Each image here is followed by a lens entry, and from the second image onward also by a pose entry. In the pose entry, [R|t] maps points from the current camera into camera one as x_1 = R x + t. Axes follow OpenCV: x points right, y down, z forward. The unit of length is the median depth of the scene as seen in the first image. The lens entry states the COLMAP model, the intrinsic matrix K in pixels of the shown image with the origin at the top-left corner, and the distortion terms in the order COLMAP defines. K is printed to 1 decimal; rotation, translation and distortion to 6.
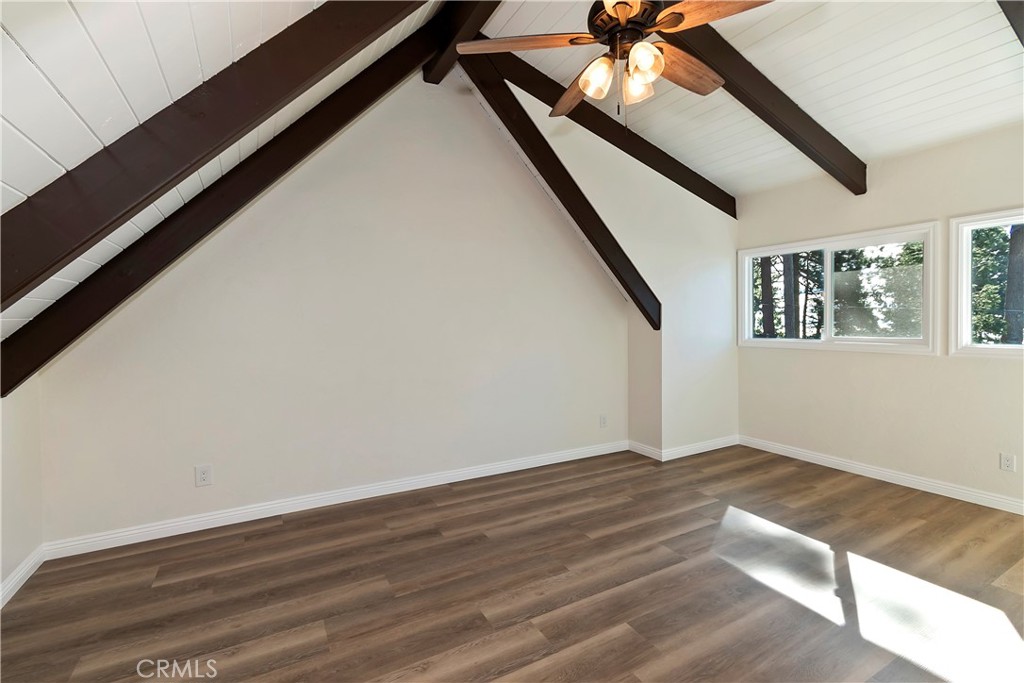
lens RADIAL K [[449.8, 0, 507.9], [0, 449.8, 328.6], [0, 0, 1]] dist [0.001664, -0.000185]
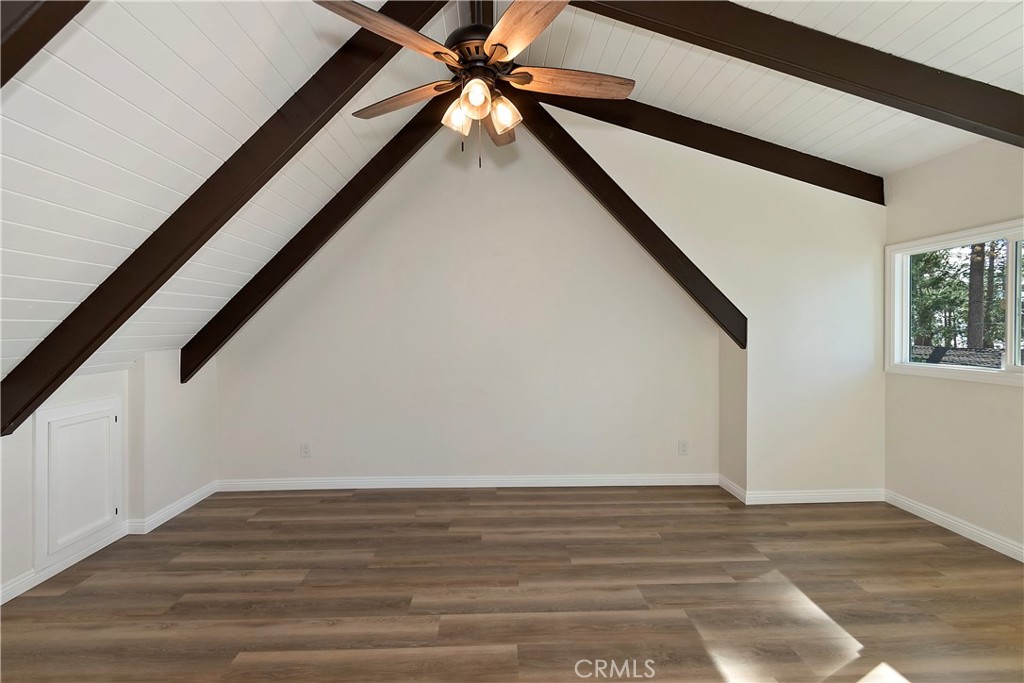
lens RADIAL K [[450.9, 0, 513.2], [0, 450.9, 337.4], [0, 0, 1]] dist [0.000044, -0.000631]
pose [[0.895783, 0.014785, -0.444246, 0.443853], [-0.012837, 0.999890, 0.007392, -0.027356], [0.444306, -0.000919, 0.895874, 0.058997]]
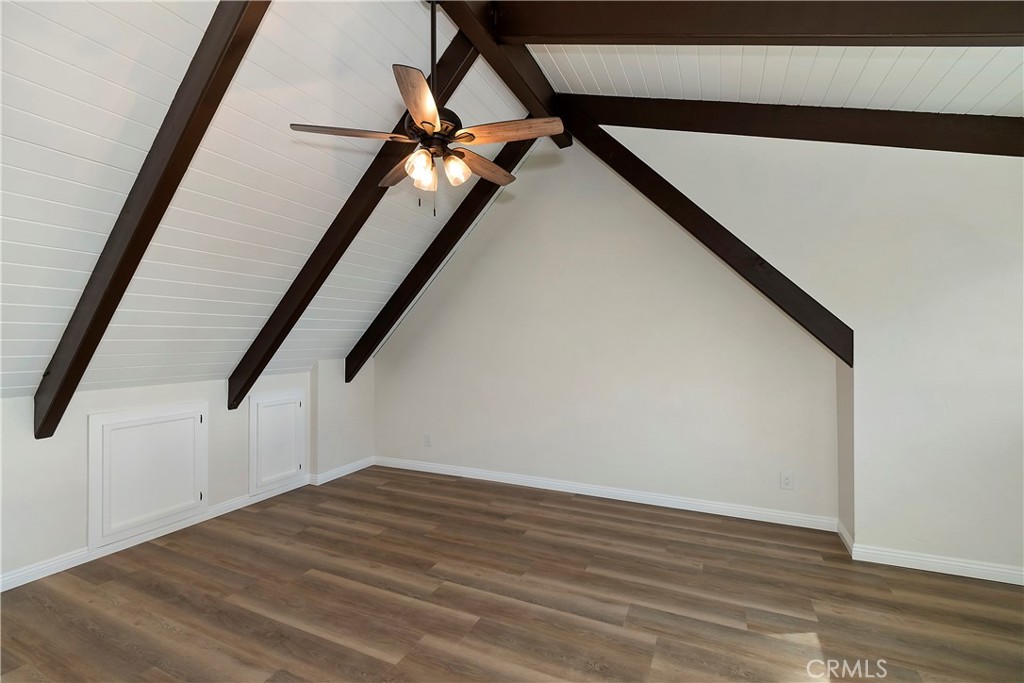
lens RADIAL K [[446.8, 0, 515.5], [0, 446.8, 343.9], [0, 0, 1]] dist [-0.000725, -0.000572]
pose [[0.599069, 0.011473, -0.800615, 0.794591], [-0.012914, 0.999906, 0.004666, -0.043069], [0.800593, 0.007544, 0.599161, 0.236448]]
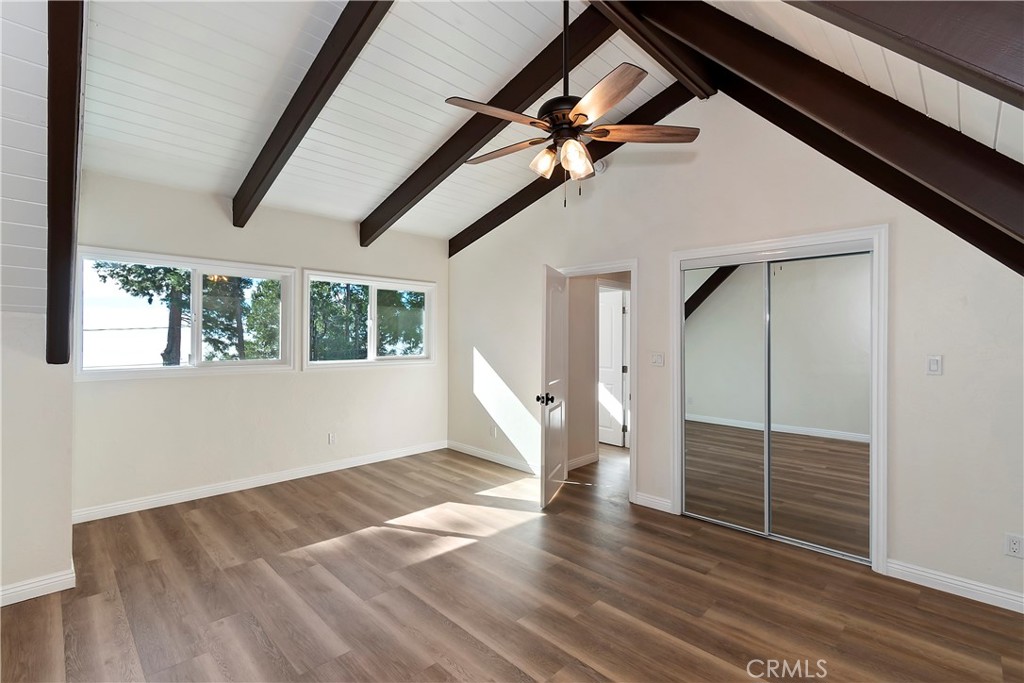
lens RADIAL K [[460.6, 0, 504.2], [0, 460.6, 333.6], [0, 0, 1]] dist [-0.000690, -0.000378]
pose [[-0.268212, 0.014139, 0.963256, -0.539276], [0.011430, 0.999869, -0.011494, -0.030739], [-0.963292, 0.007927, -0.268338, 0.850831]]
